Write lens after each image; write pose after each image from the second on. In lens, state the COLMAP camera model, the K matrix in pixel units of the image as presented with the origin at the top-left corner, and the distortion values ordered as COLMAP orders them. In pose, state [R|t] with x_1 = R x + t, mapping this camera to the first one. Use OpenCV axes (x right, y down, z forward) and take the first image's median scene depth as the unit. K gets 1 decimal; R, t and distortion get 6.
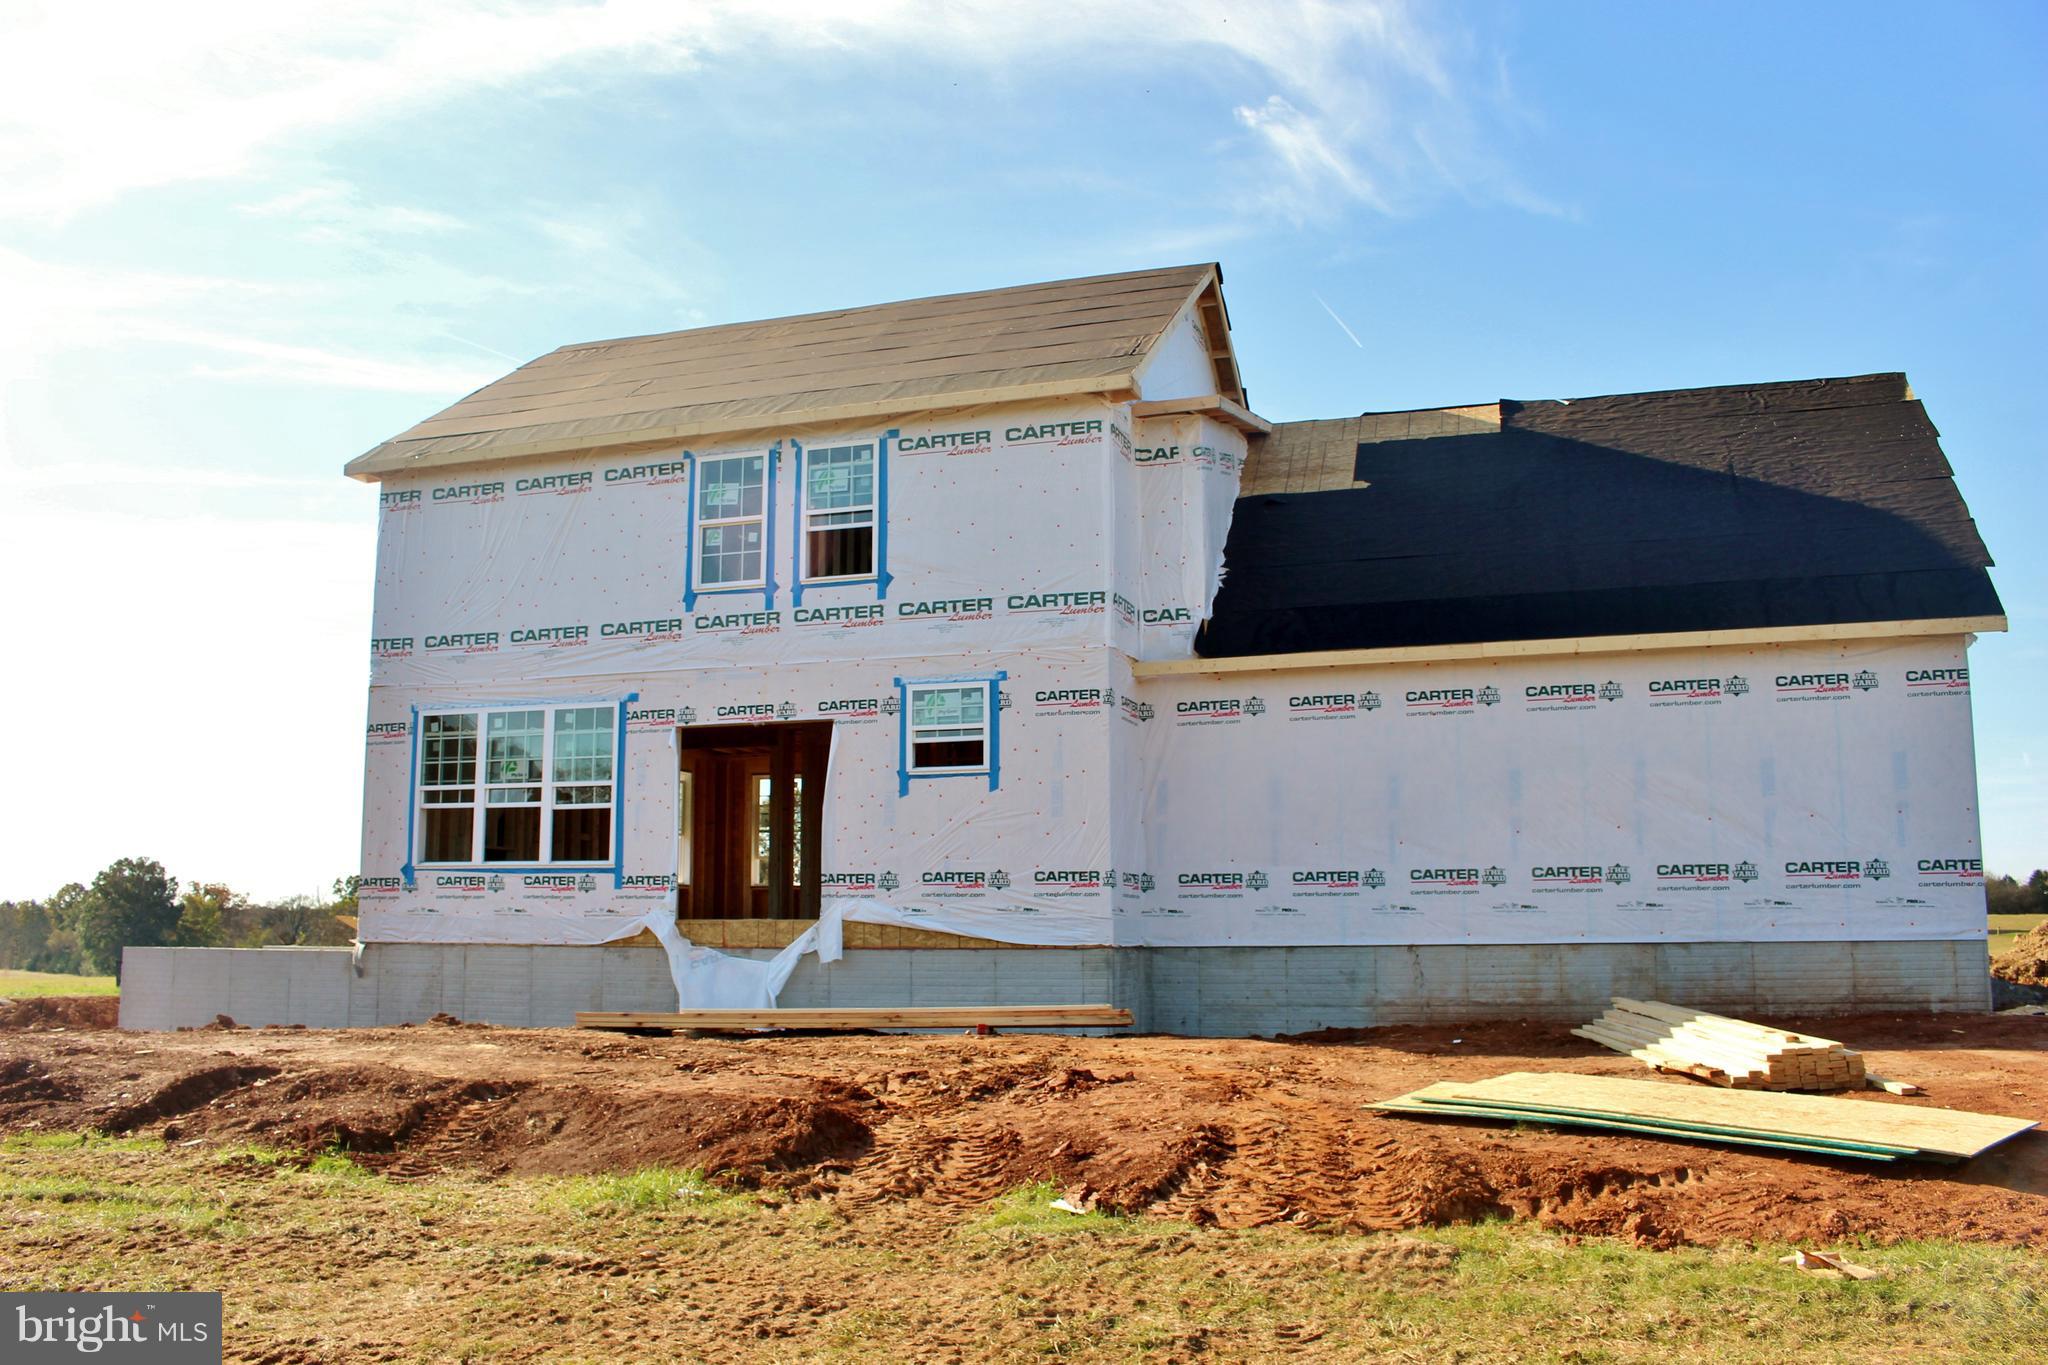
lens RADIAL K [[1689.4, 0, 1024.0], [0, 1689.4, 682.5], [0, 0, 1]] dist [-0.161793, 0.127002]
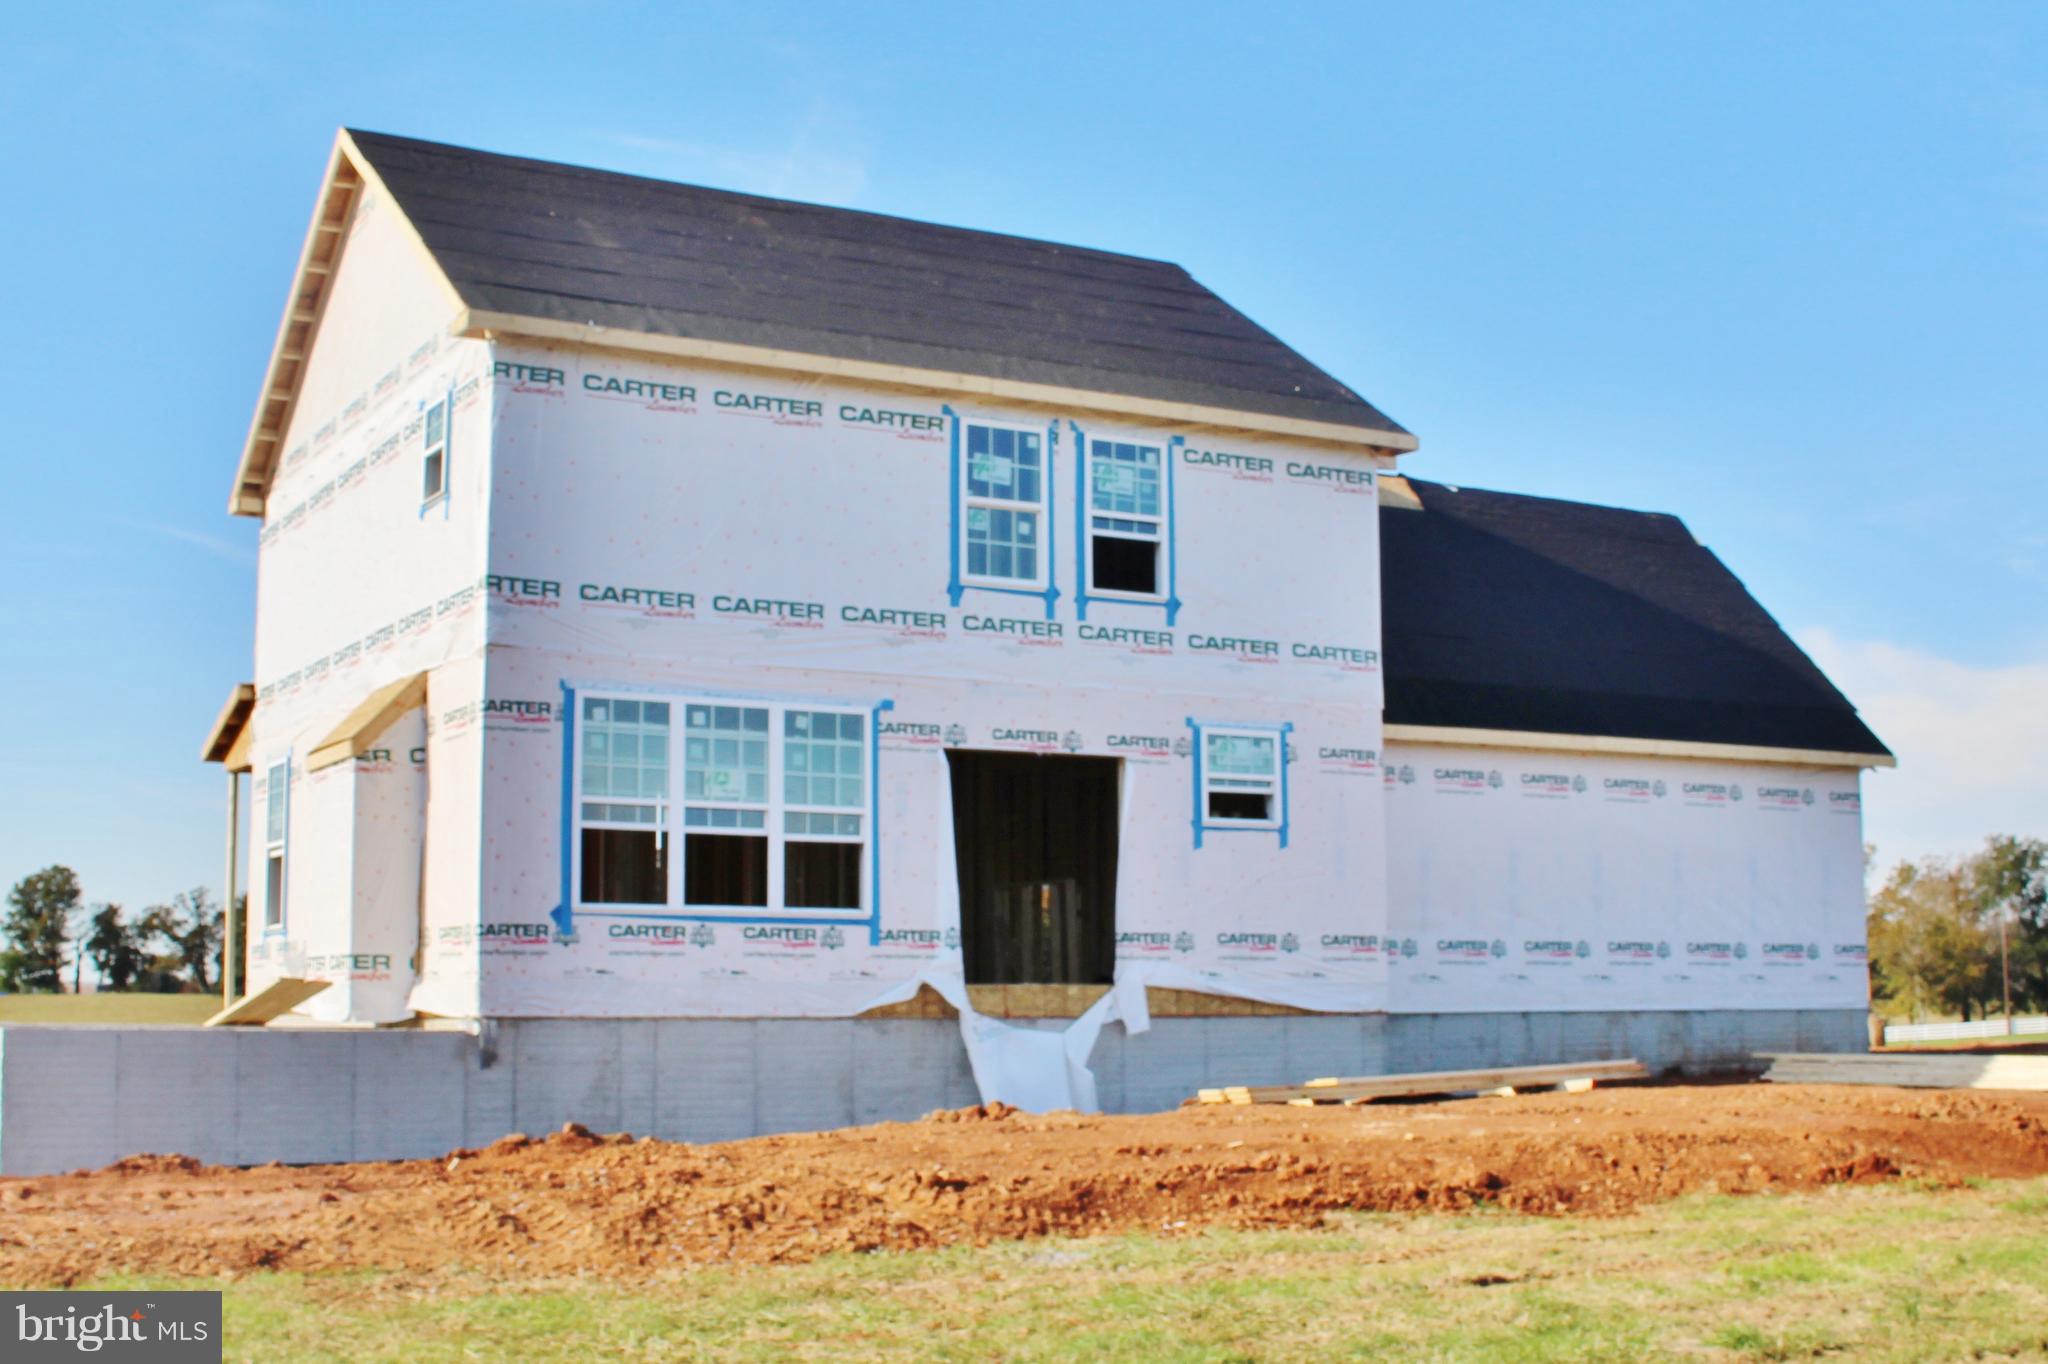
lens RADIAL K [[2534.0, 0, 1024.0], [0, 2534.0, 682.0], [0, 0, 1]] dist [-0.152948, 0.033217]
pose [[0.674993, 0.094589, 0.731736, -1.084660], [-0.107534, 0.993771, -0.029266, 0.026693], [-0.729946, -0.058932, 0.680960, 0.138345]]
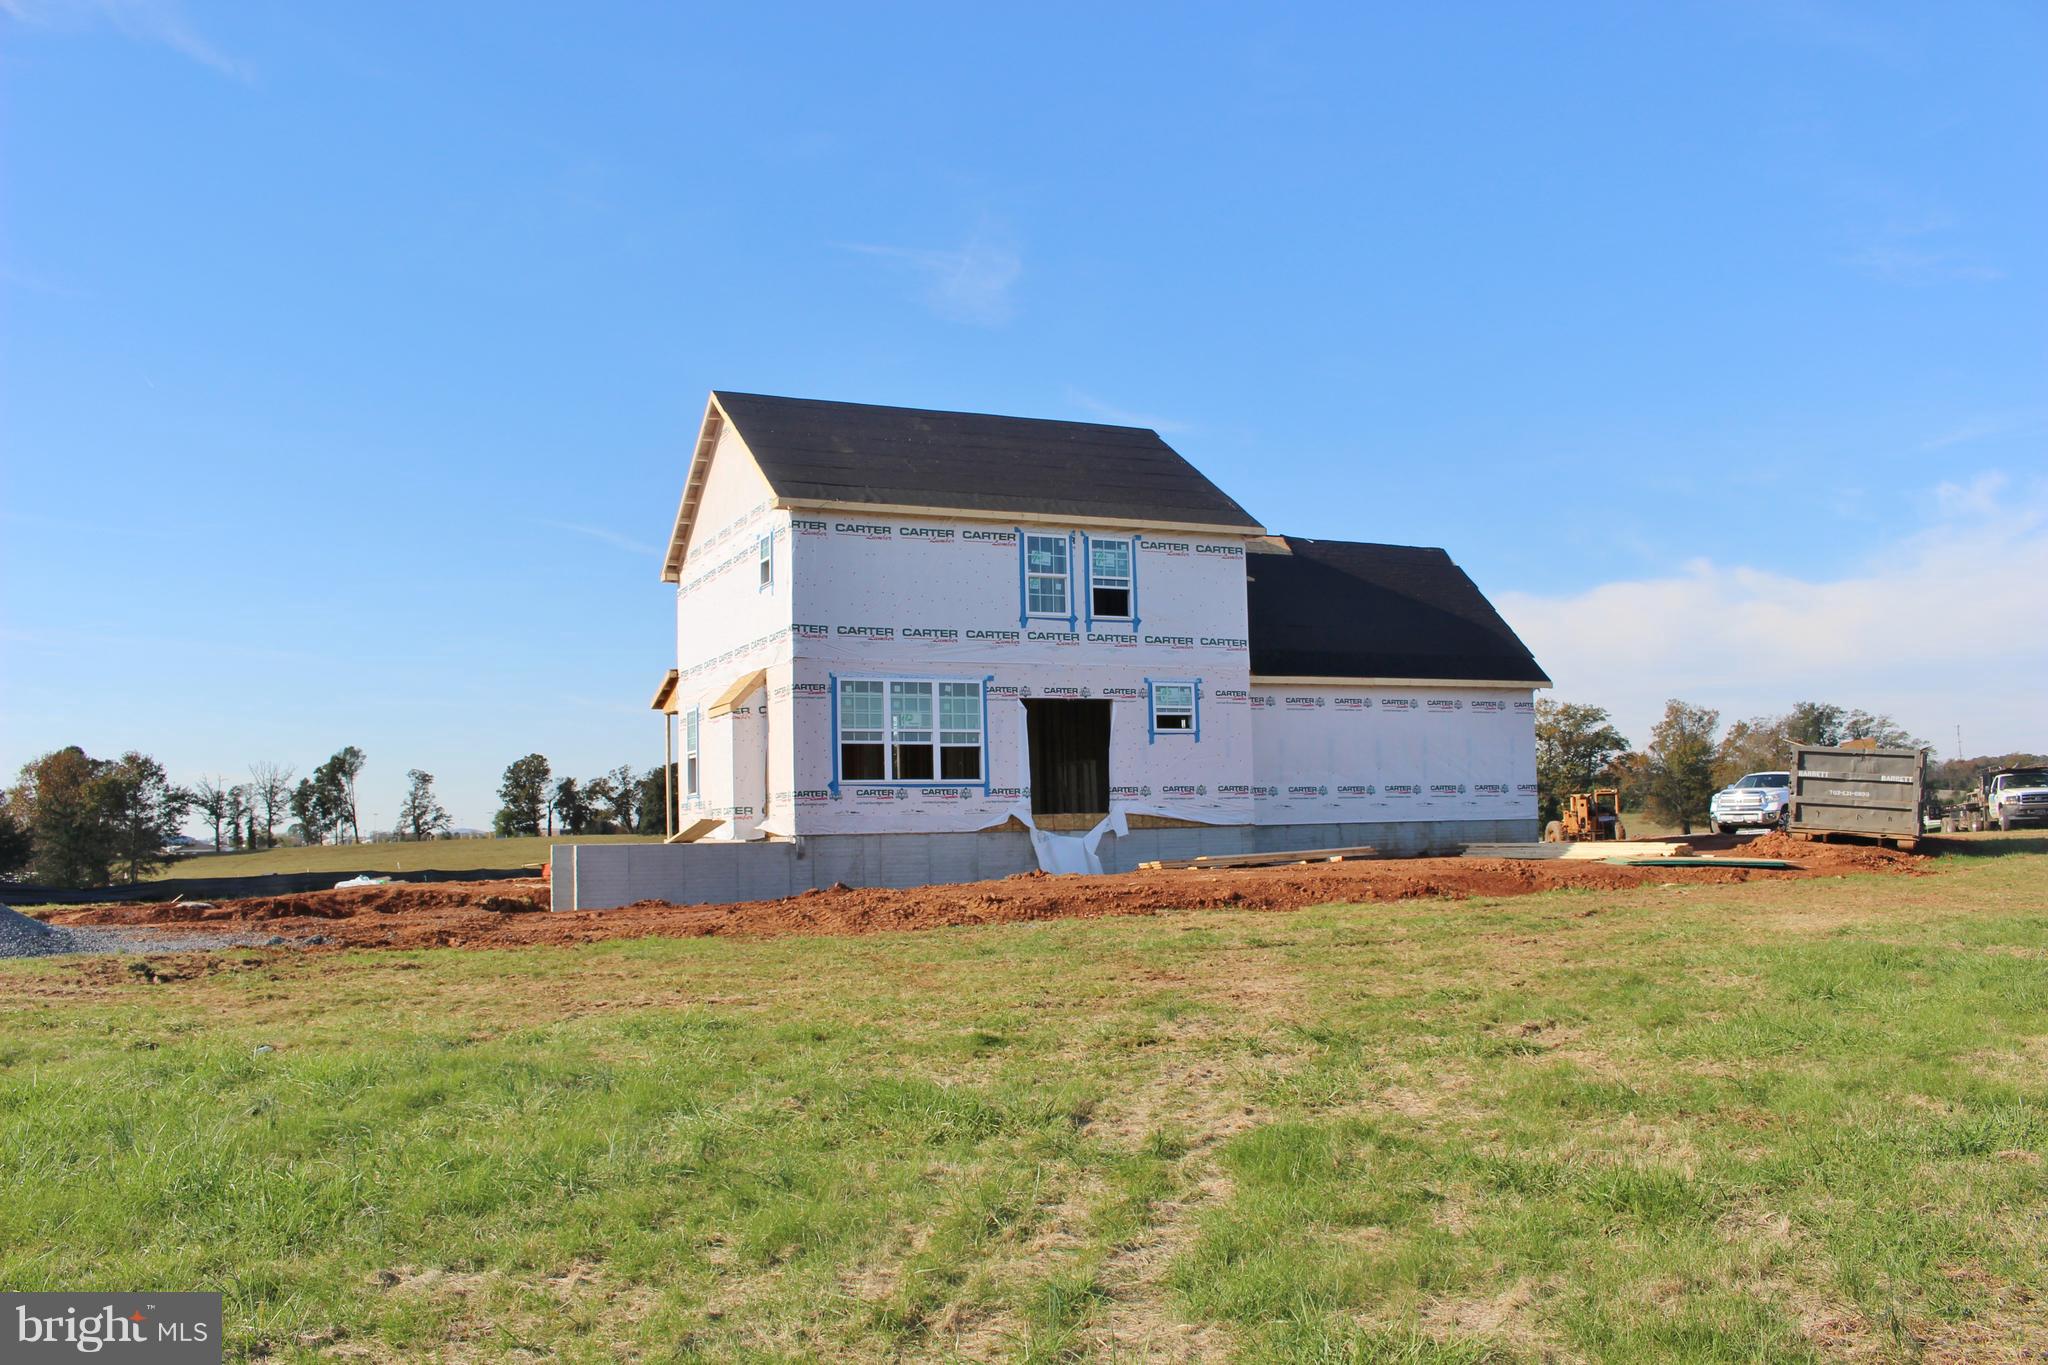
lens RADIAL K [[1689.4, 0, 1024.0], [0, 1689.4, 682.5], [0, 0, 1]] dist [-0.161793, 0.127002]
pose [[0.734805, 0.046327, 0.676695, -1.328982], [-0.079417, 0.996679, 0.018004, -0.019109], [-0.673613, -0.066970, 0.736044, -0.221598]]
